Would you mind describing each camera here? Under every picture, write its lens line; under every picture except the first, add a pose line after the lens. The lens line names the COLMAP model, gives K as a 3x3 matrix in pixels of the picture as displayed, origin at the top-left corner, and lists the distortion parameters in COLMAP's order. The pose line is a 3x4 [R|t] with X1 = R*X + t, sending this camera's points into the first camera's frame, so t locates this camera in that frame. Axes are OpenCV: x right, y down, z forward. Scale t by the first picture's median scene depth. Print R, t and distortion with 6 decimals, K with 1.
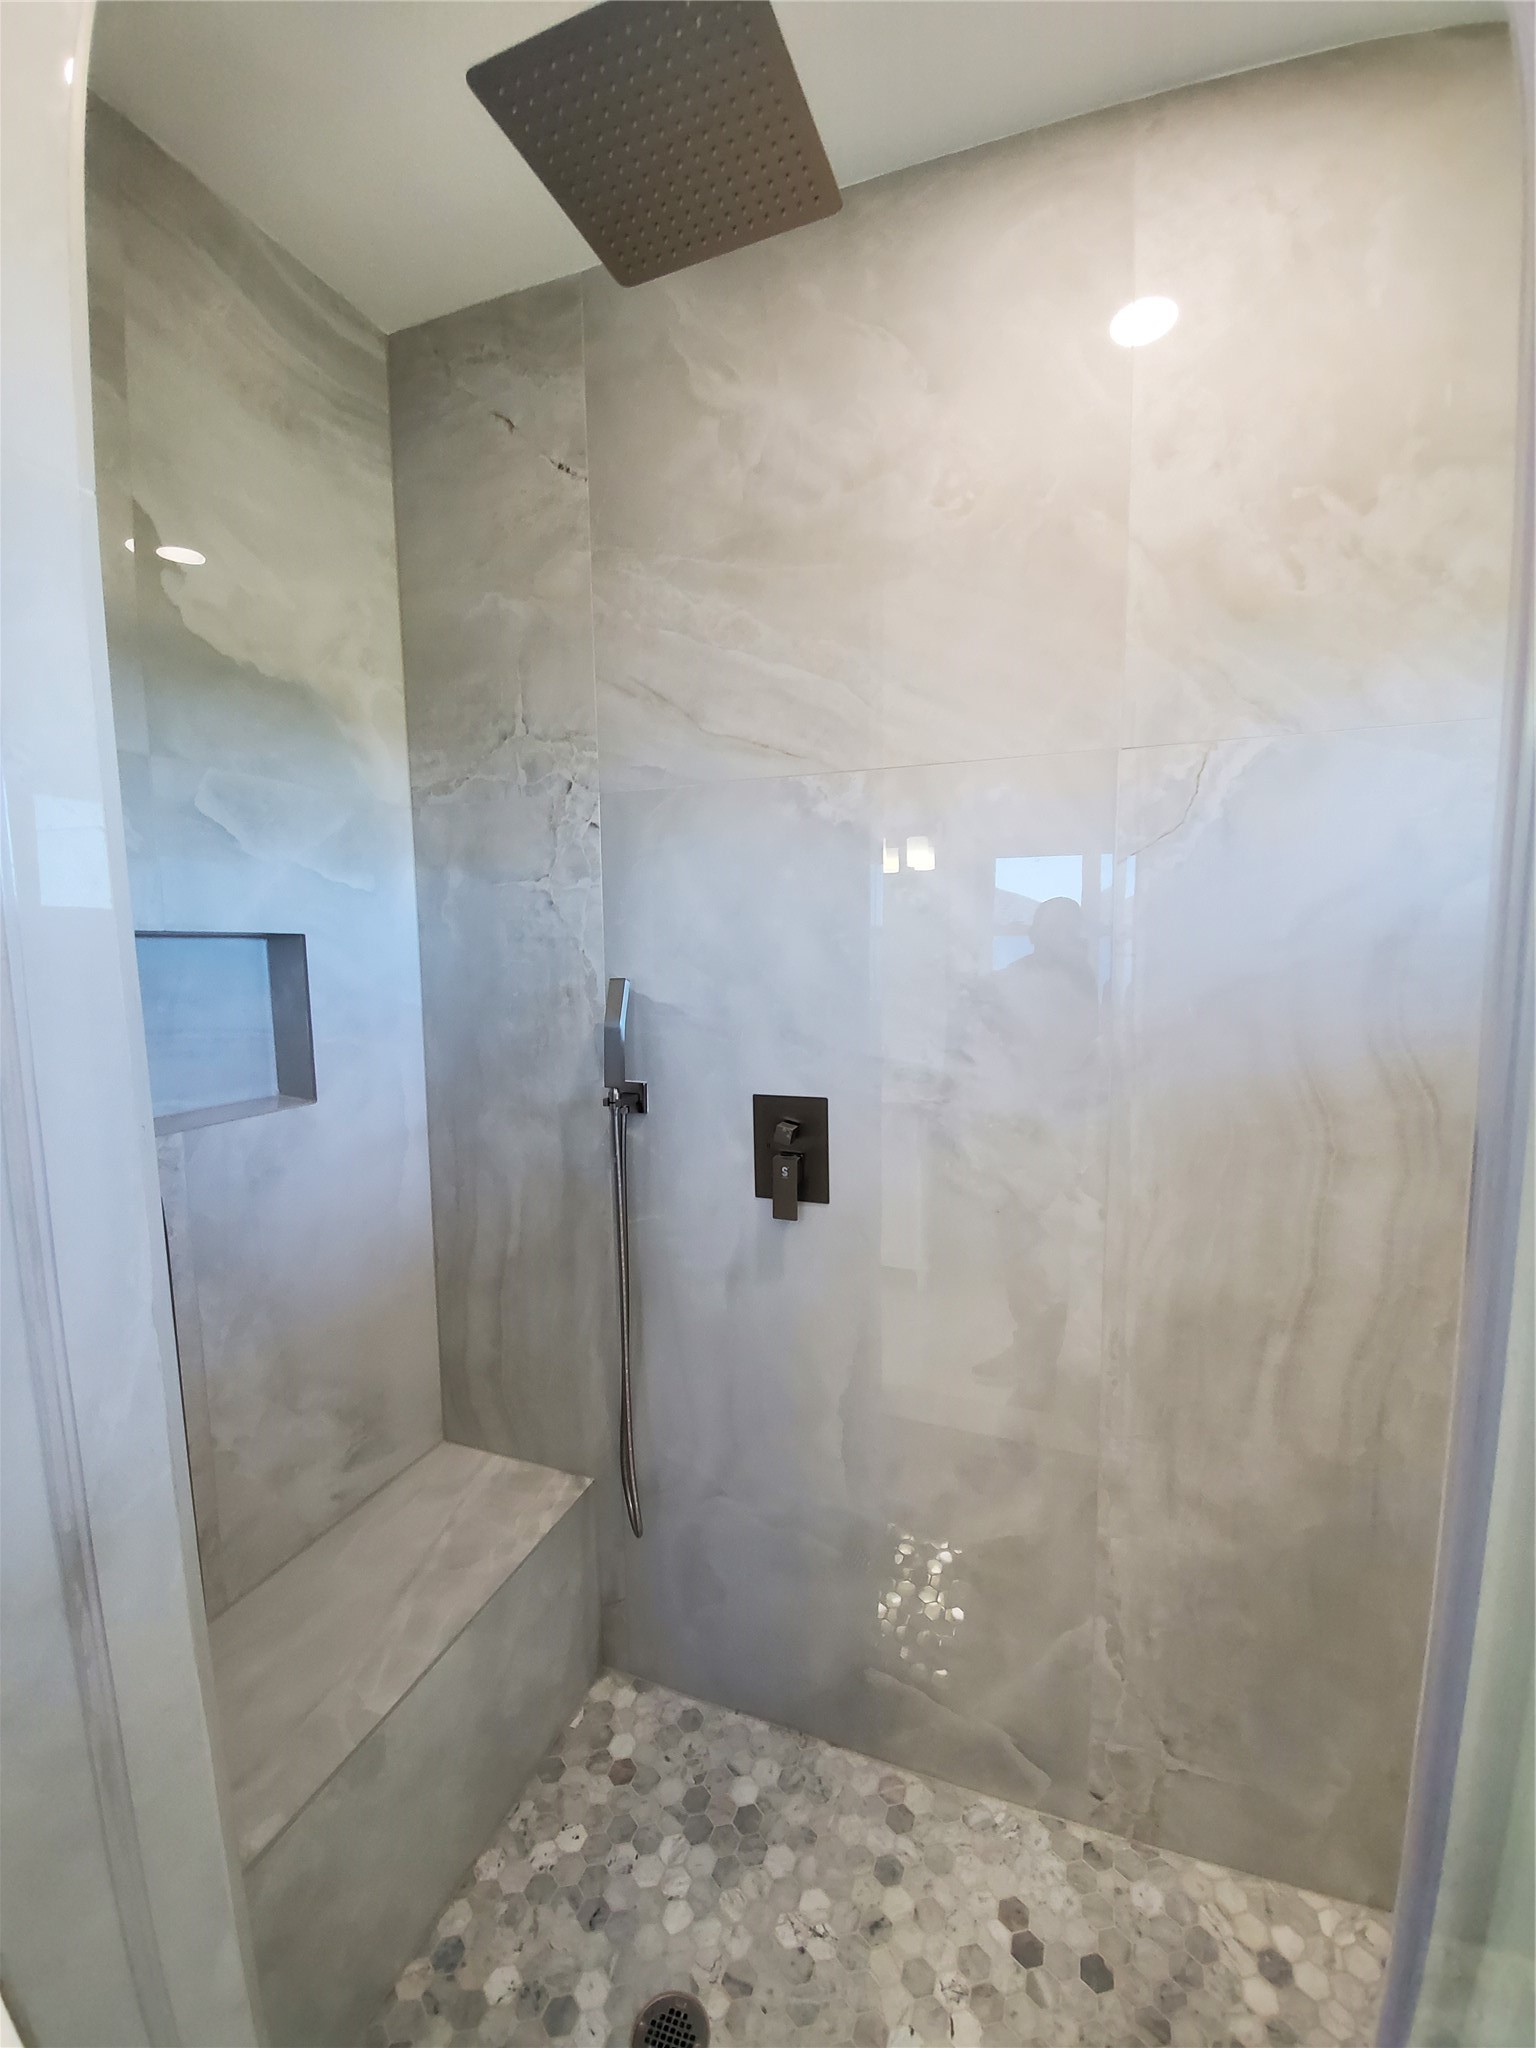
lens RADIAL K [[810.3, 0, 770.4], [0, 810.3, 1002.3], [0, 0, 1]] dist [-0.000693, -0.009016]
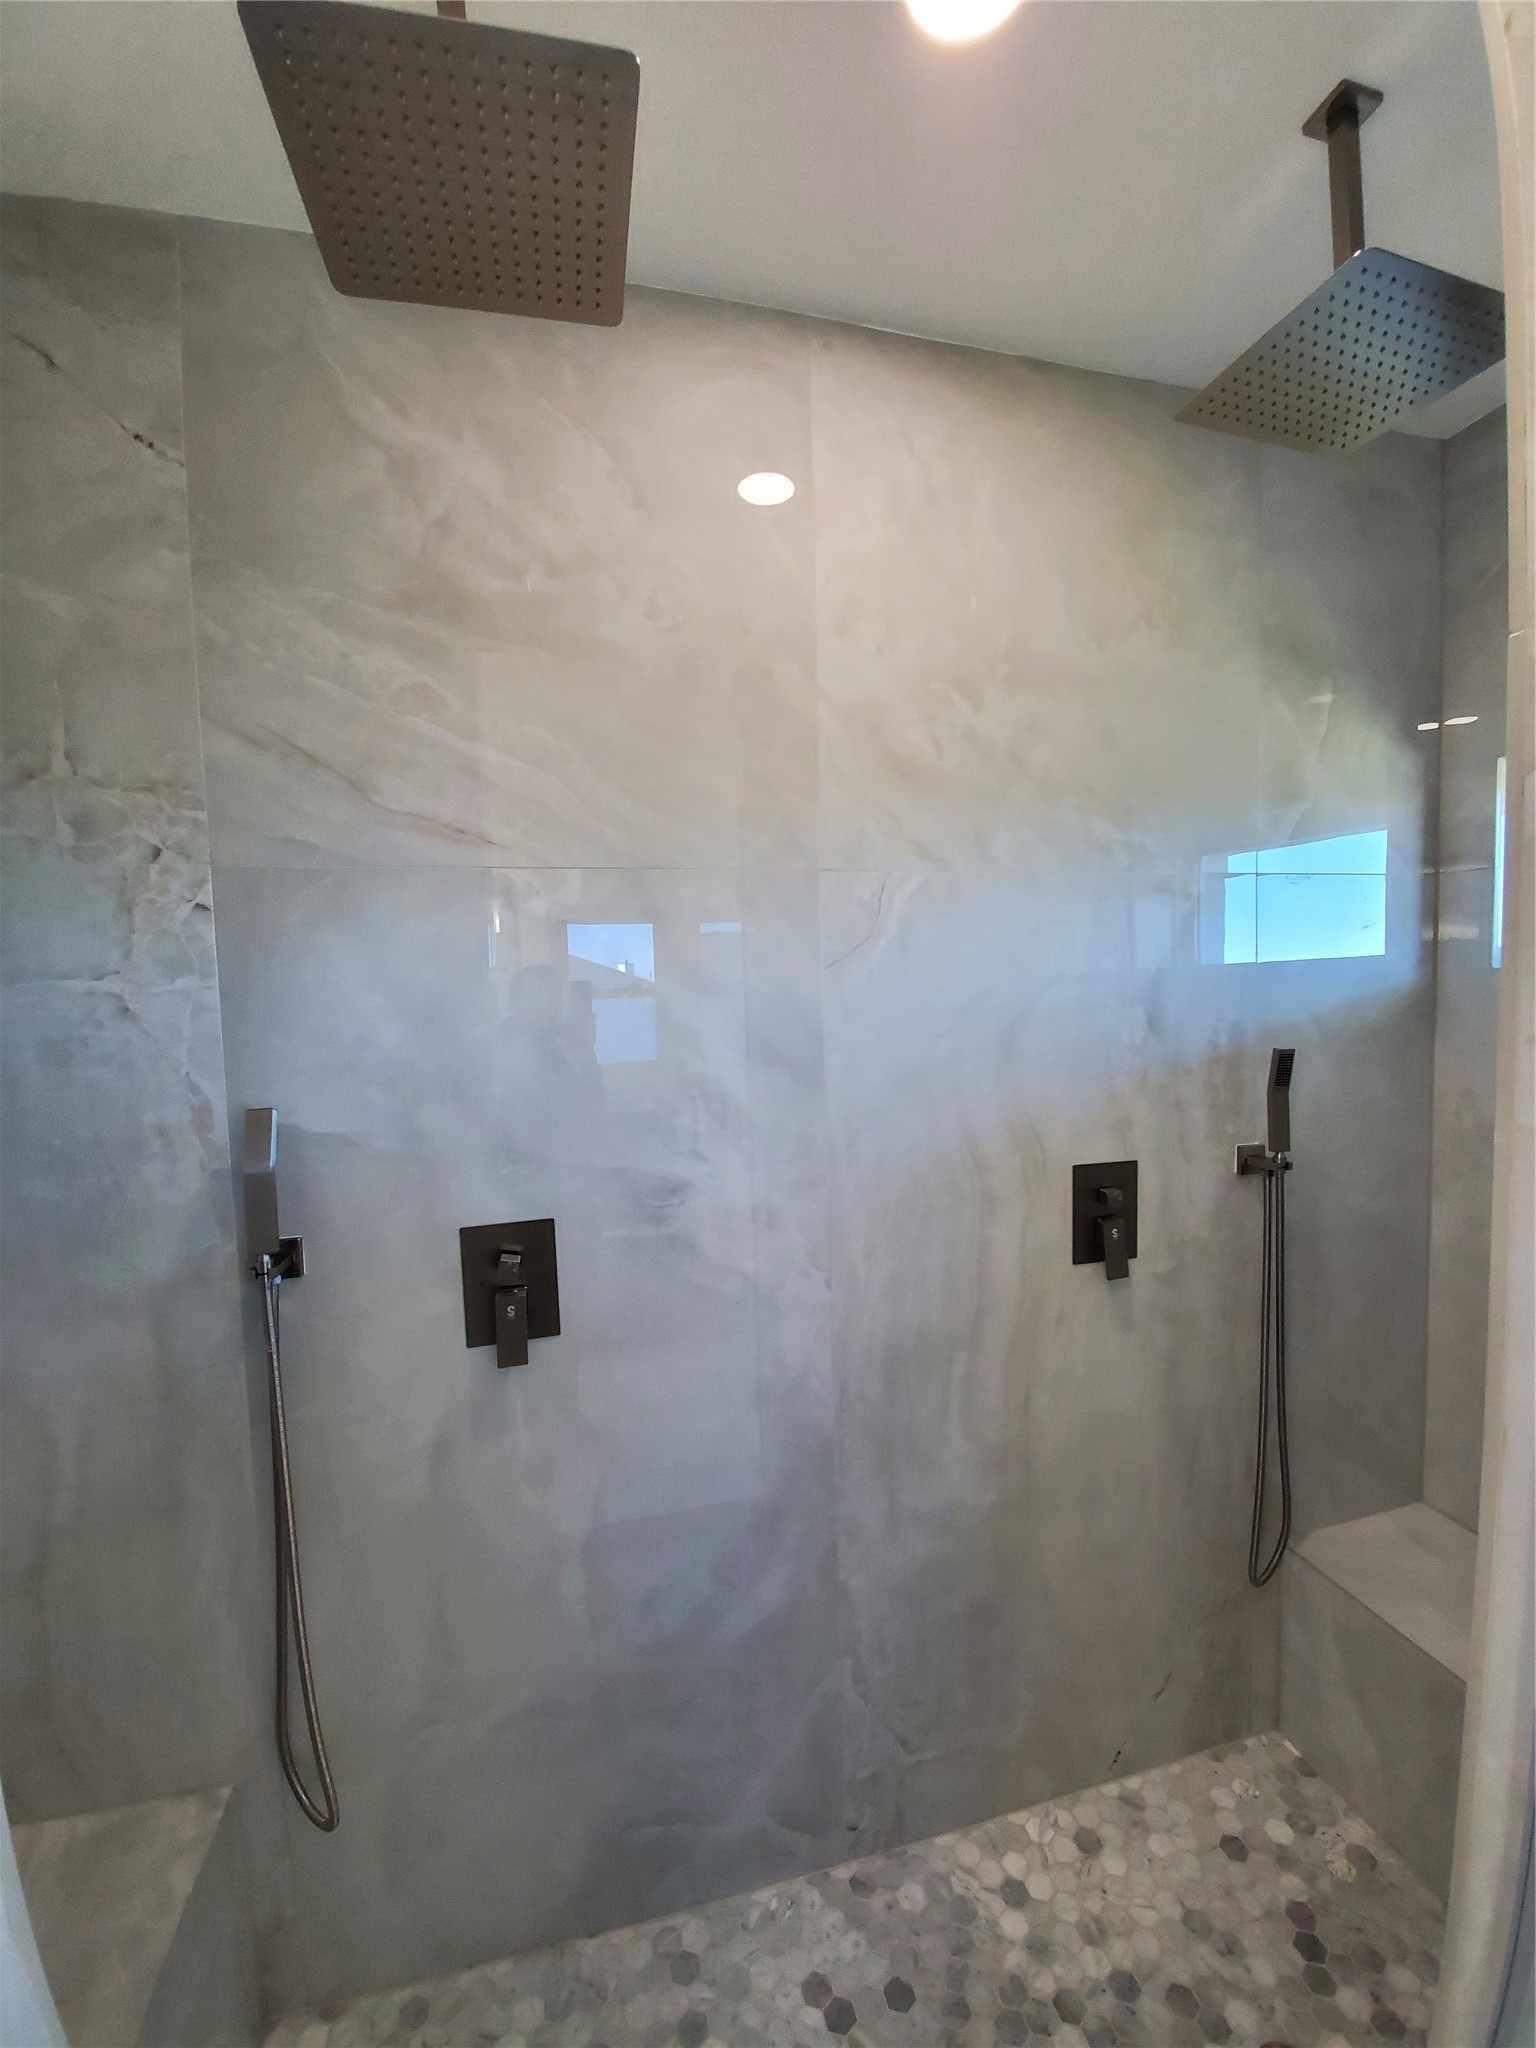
lens RADIAL K [[810.3, 0, 806.6], [0, 810.3, 1008.7], [0, 0, 1]] dist [-0.000693, -0.009016]
pose [[0.820985, -0.032294, 0.570035, -0.208953], [0.063734, 0.997343, -0.035291, -0.068622], [-0.567381, 0.065304, 0.820862, 0.072735]]
